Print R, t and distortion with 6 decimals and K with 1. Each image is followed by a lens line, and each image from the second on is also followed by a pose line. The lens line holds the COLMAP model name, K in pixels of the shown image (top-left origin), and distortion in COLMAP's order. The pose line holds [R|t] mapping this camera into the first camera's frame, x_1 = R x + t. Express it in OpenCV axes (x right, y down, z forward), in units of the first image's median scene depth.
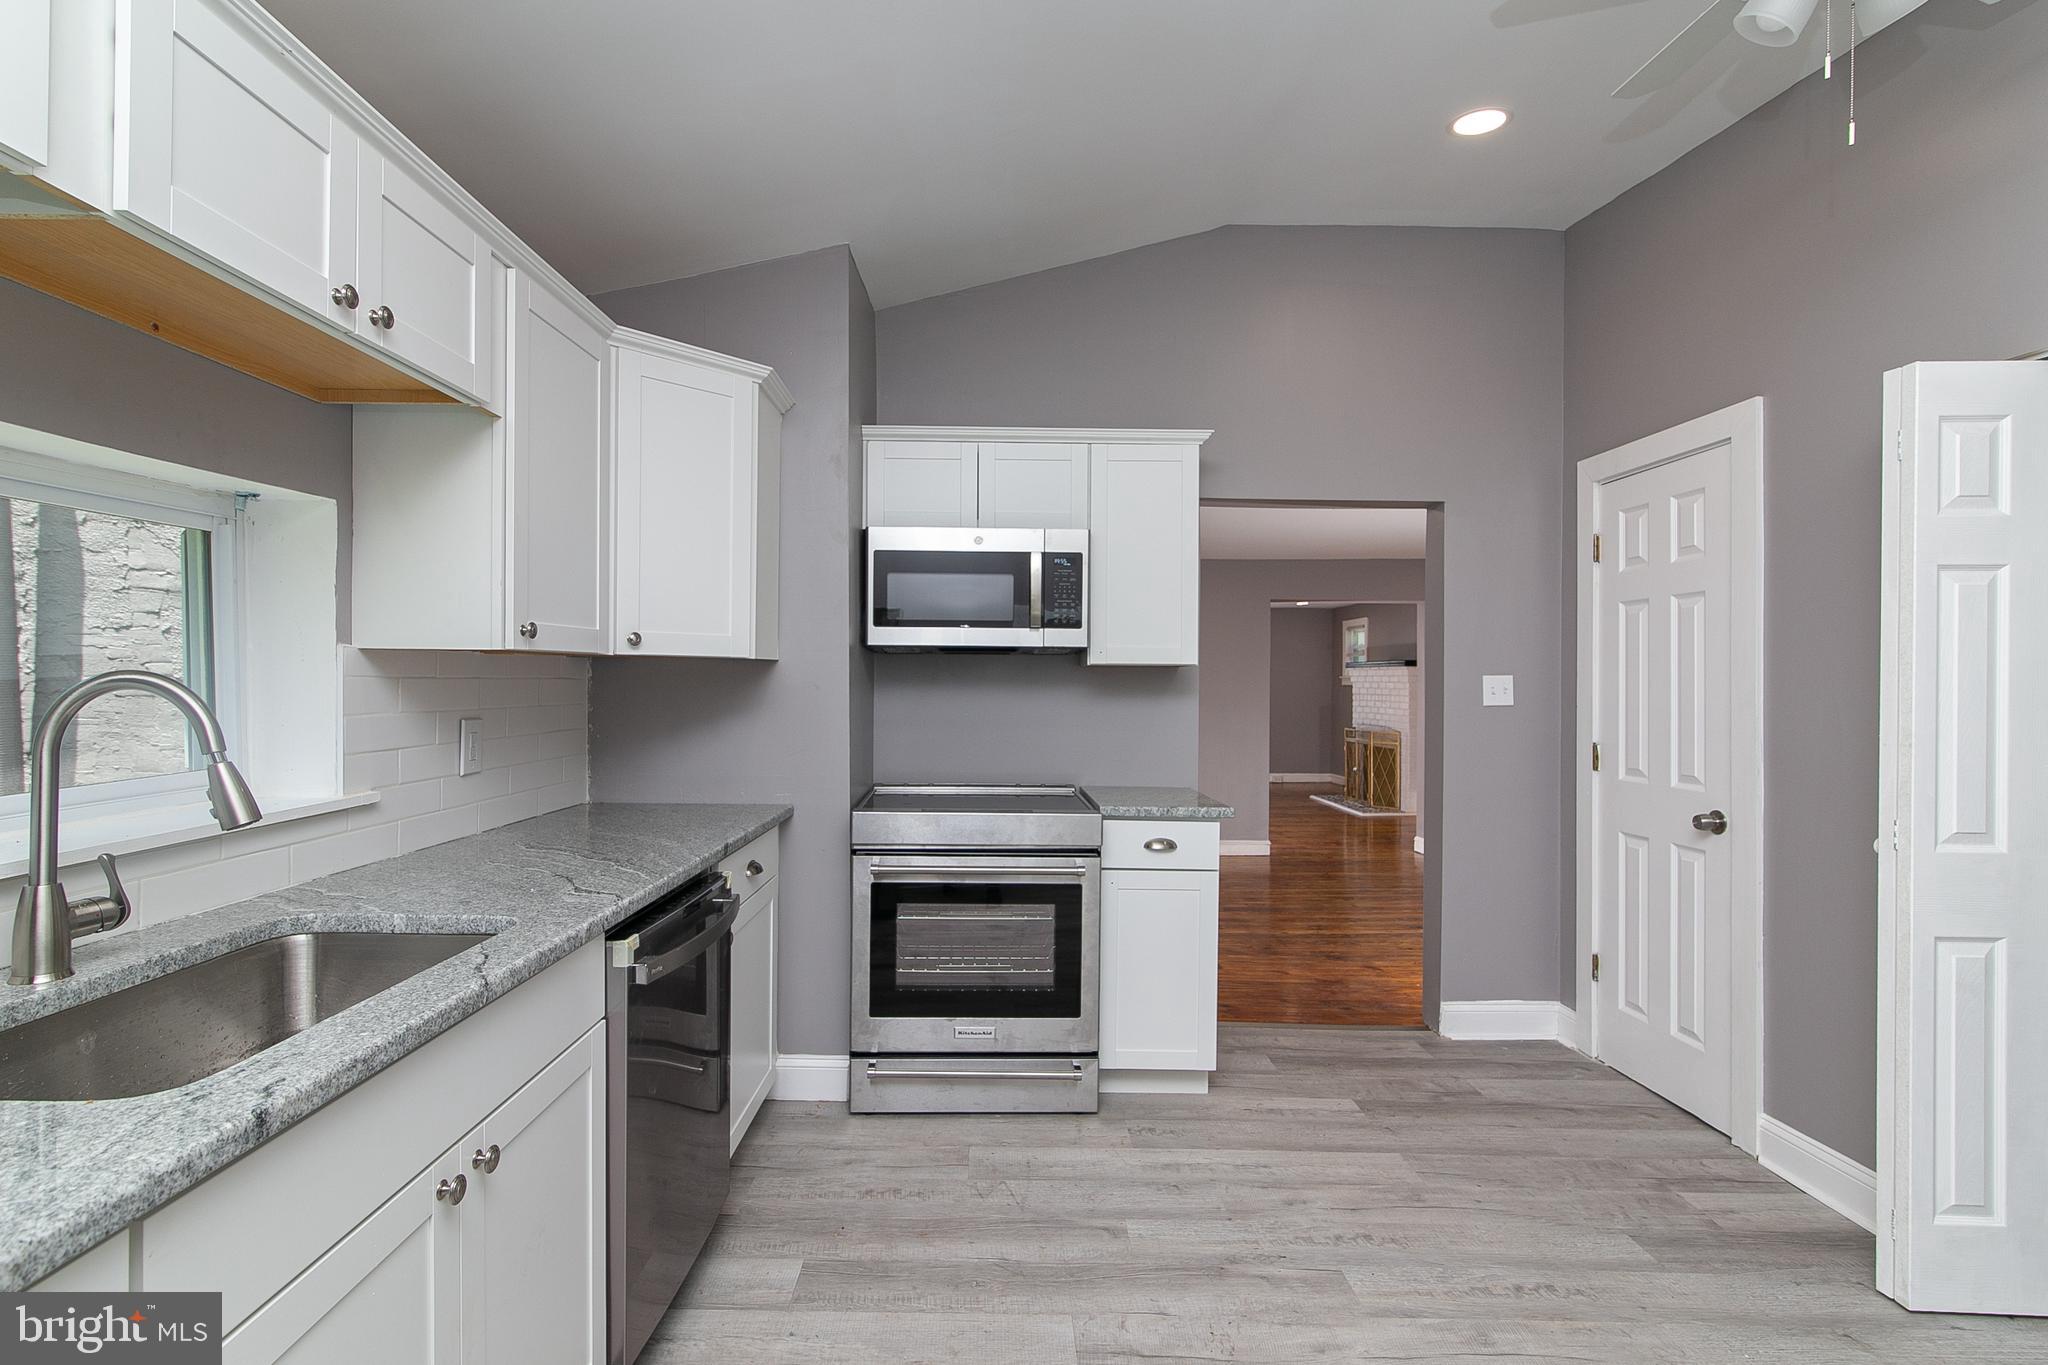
lens RADIAL K [[978.8, 0, 1024.0], [0, 978.8, 682.5], [0, 0, 1]] dist [-0.000747, 0.000590]
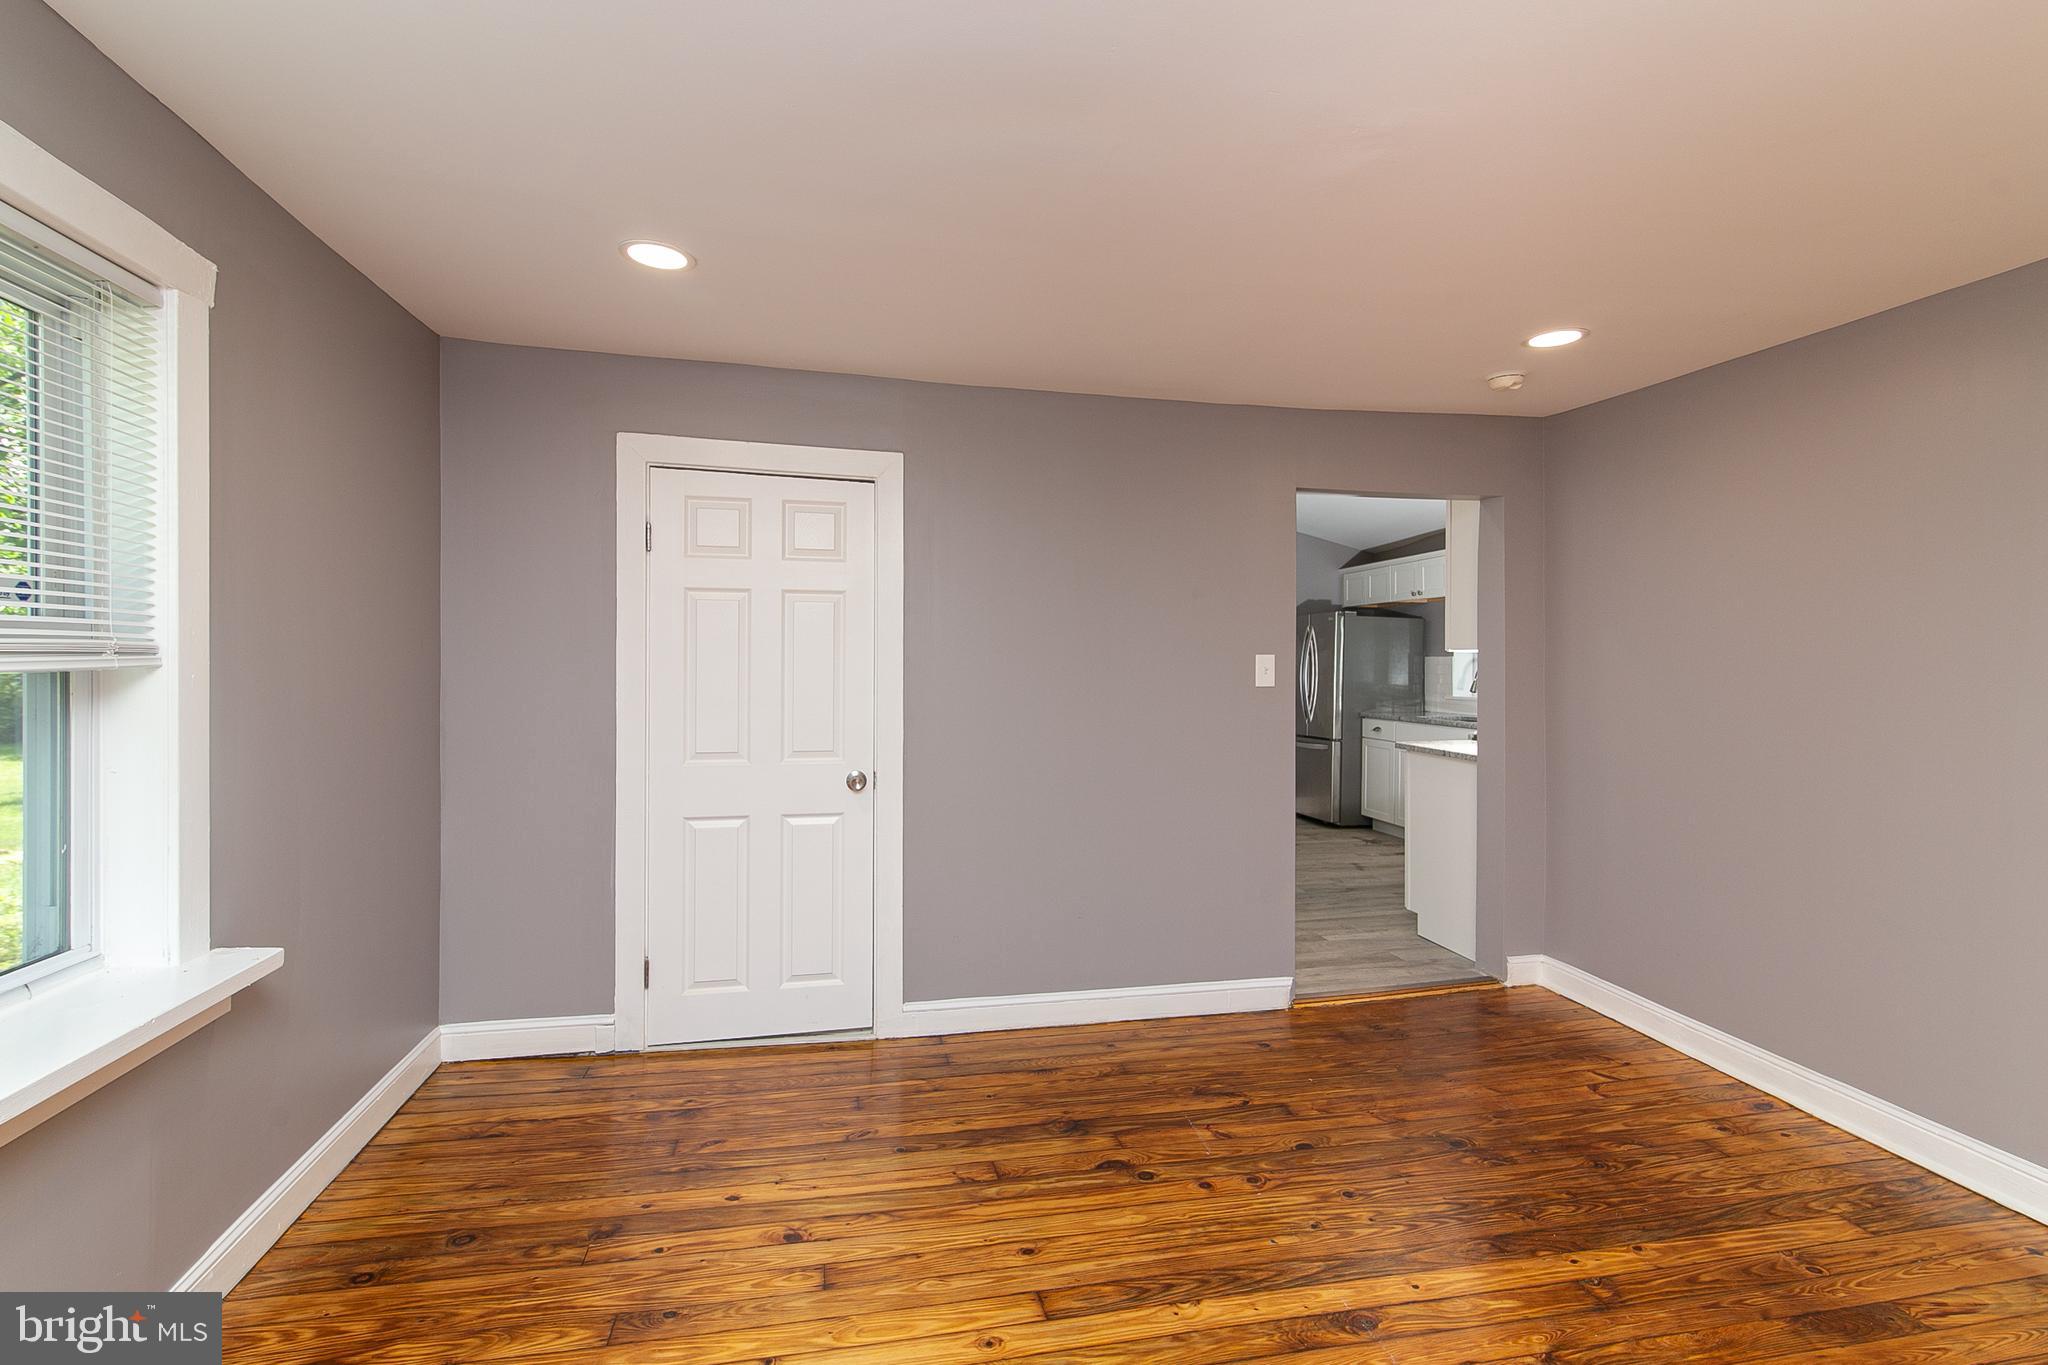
lens RADIAL K [[996.7, 0, 1030.8], [0, 996.7, 667.7], [0, 0, 1]] dist [0.002348, 0.000846]
pose [[-0.982360, -0.009934, -0.186736, 1.314317], [-0.011566, 0.999904, 0.007651, -0.001209], [0.186642, 0.009676, -0.982380, 2.953488]]
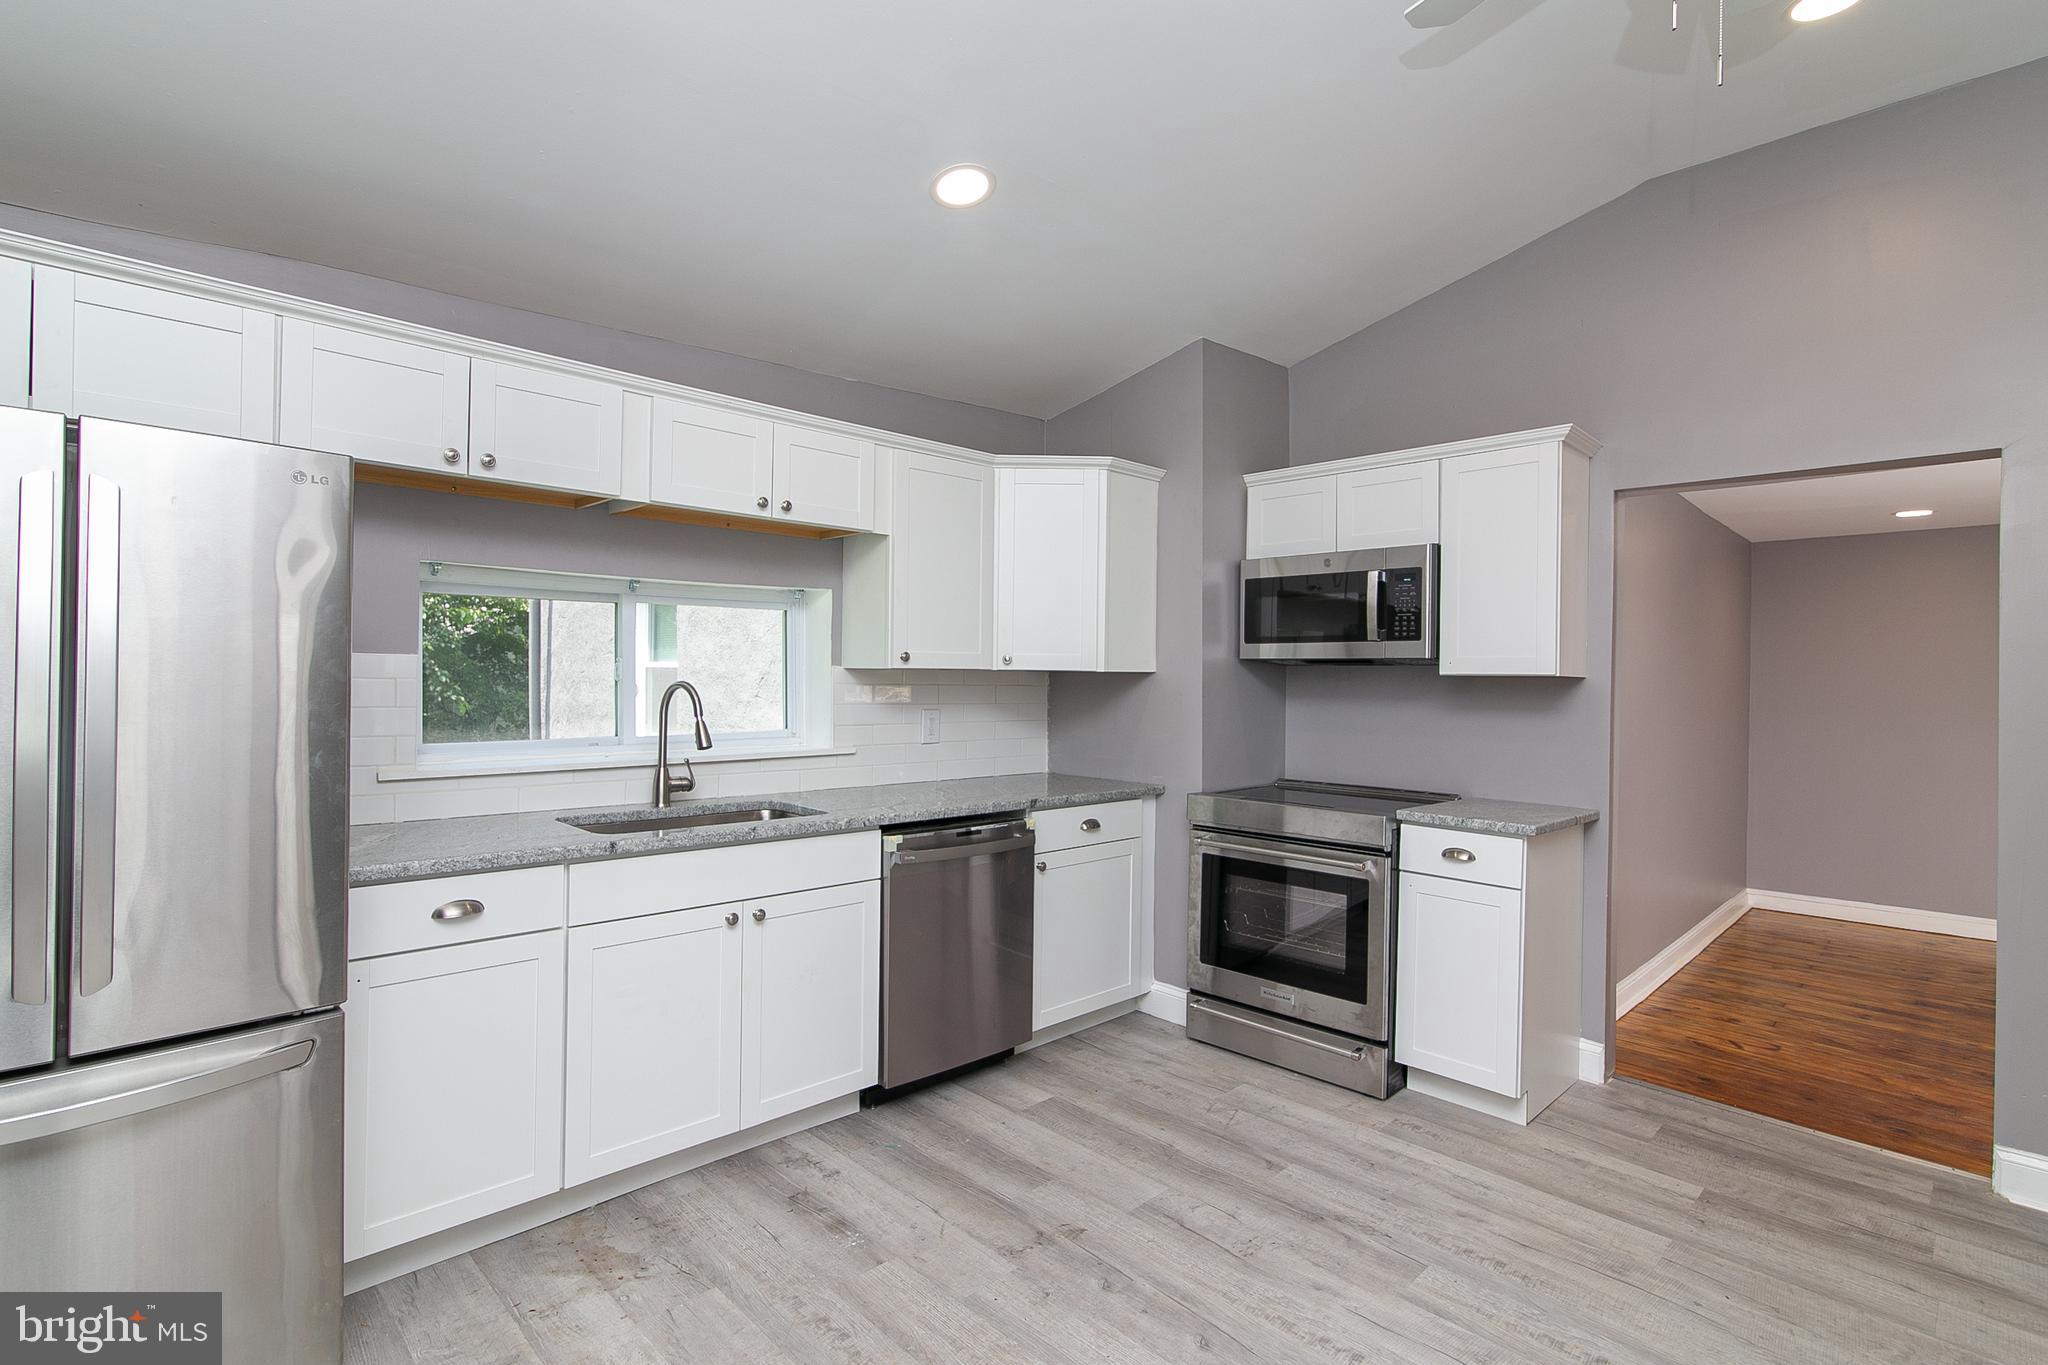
lens RADIAL K [[996.7, 0, 1030.8], [0, 996.7, 667.7], [0, 0, 1]] dist [0.002348, 0.000846]
pose [[0.694349, -0.006693, -0.719607, 0.676905], [-0.009551, 0.999783, -0.018514, -0.003584], [0.719575, 0.019728, 0.694134, -0.034602]]
